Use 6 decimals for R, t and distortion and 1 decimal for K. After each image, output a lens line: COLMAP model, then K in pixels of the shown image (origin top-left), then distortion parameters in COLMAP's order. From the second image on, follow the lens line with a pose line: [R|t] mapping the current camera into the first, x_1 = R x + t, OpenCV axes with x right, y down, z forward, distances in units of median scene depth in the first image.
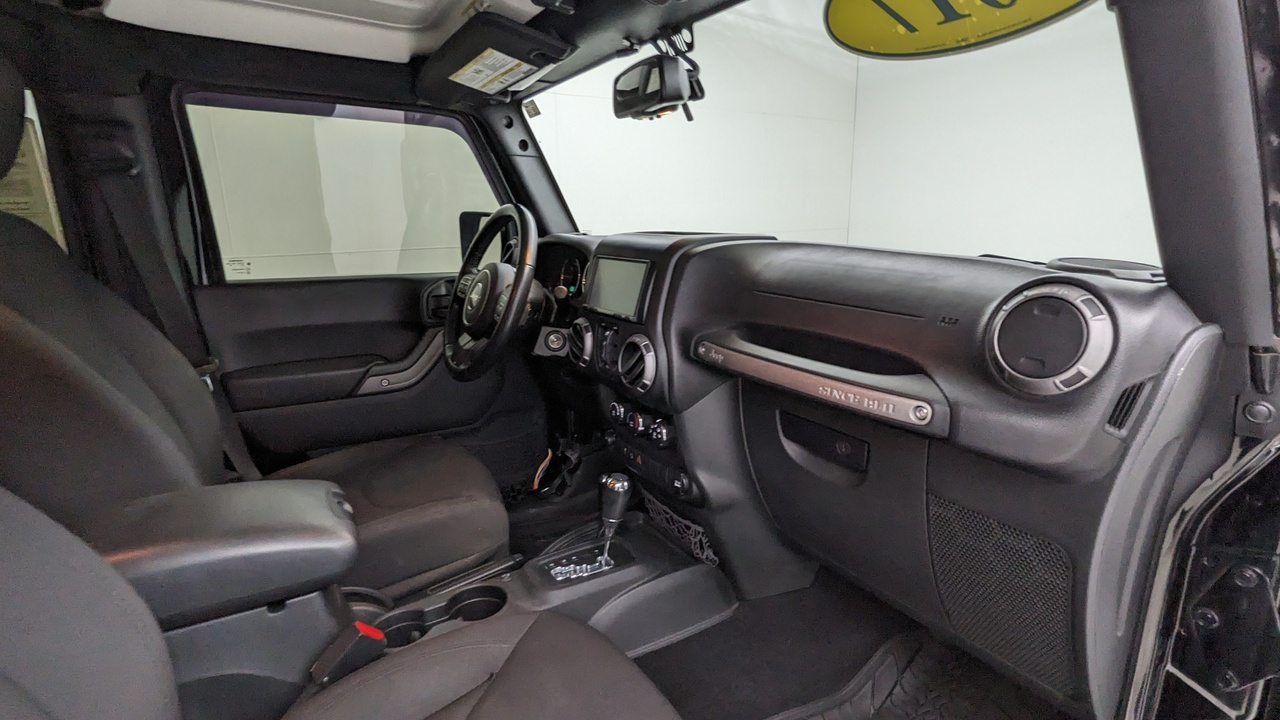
lens RADIAL K [[620.2, 0, 640.0], [0, 620.2, 360.0], [0, 0, 1]] dist [0.002661, 0.000326]
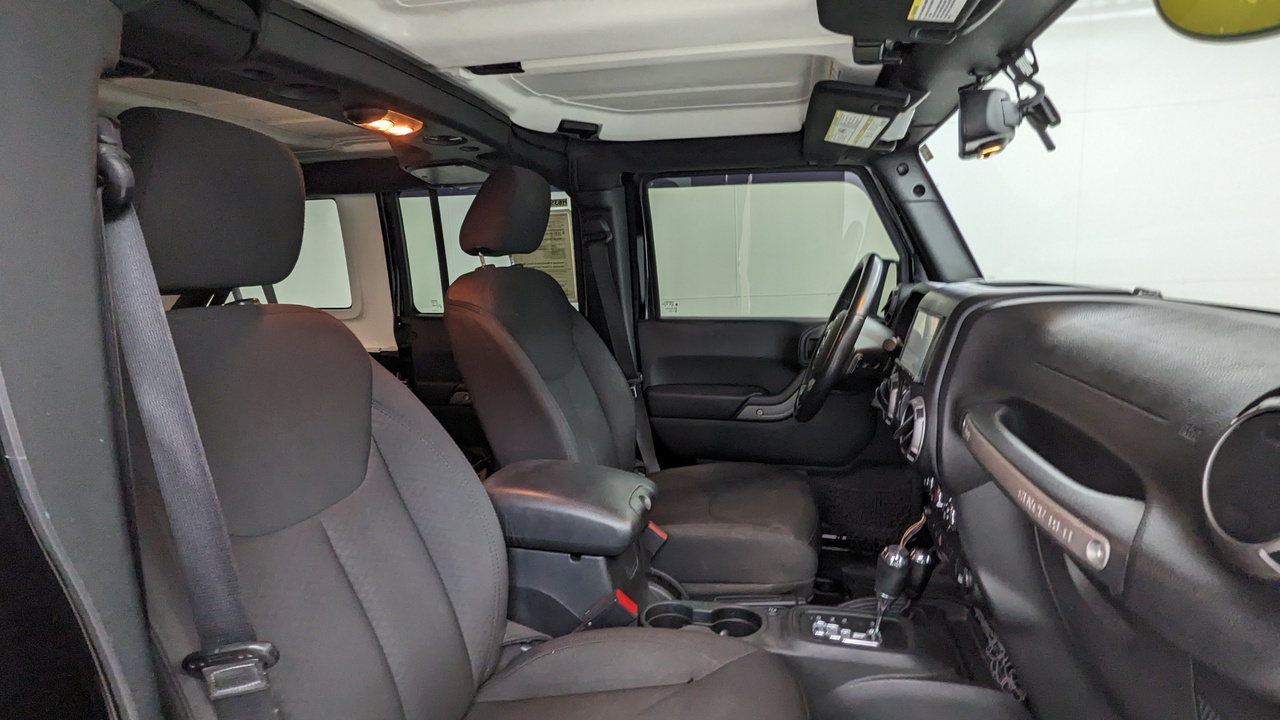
lens RADIAL K [[614.3, 0, 640.0], [0, 614.3, 360.0], [0, 0, 1]] dist [0.000132, -0.000005]
pose [[0.709307, 0.092140, -0.698852, 0.268311], [-0.134903, 0.990839, -0.006284, -0.027603], [0.691871, 0.098735, 0.715238, 0.057487]]
